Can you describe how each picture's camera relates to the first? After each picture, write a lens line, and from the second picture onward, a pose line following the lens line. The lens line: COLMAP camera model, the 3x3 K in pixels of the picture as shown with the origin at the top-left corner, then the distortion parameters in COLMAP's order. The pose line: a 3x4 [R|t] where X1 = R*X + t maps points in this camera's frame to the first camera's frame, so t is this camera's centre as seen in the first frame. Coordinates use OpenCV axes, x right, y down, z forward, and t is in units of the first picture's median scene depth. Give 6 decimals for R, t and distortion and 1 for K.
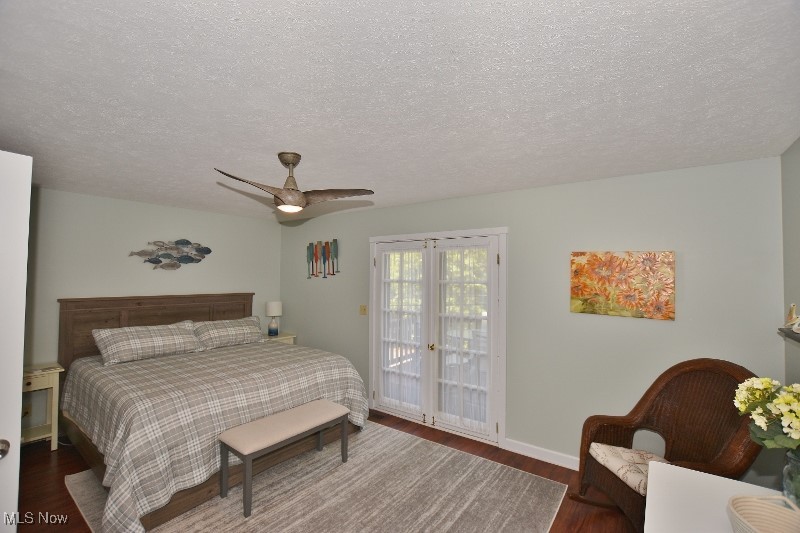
lens RADIAL K [[352.7, 0, 400.0], [0, 352.7, 266.5], [0, 0, 1]] dist [-0.033469, 0.004372]
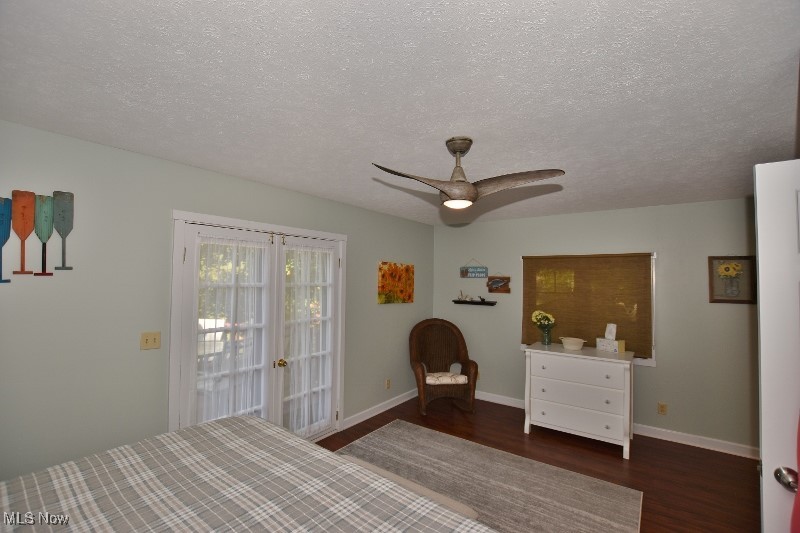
lens RADIAL K [[352.7, 0, 400.0], [0, 352.7, 266.5], [0, 0, 1]] dist [-0.033469, 0.004372]
pose [[-0.003061, 0.022700, 0.999738, -0.941521], [-0.043346, 0.998800, -0.022812, 0.007951], [-0.999055, -0.043404, -0.002074, 0.920940]]
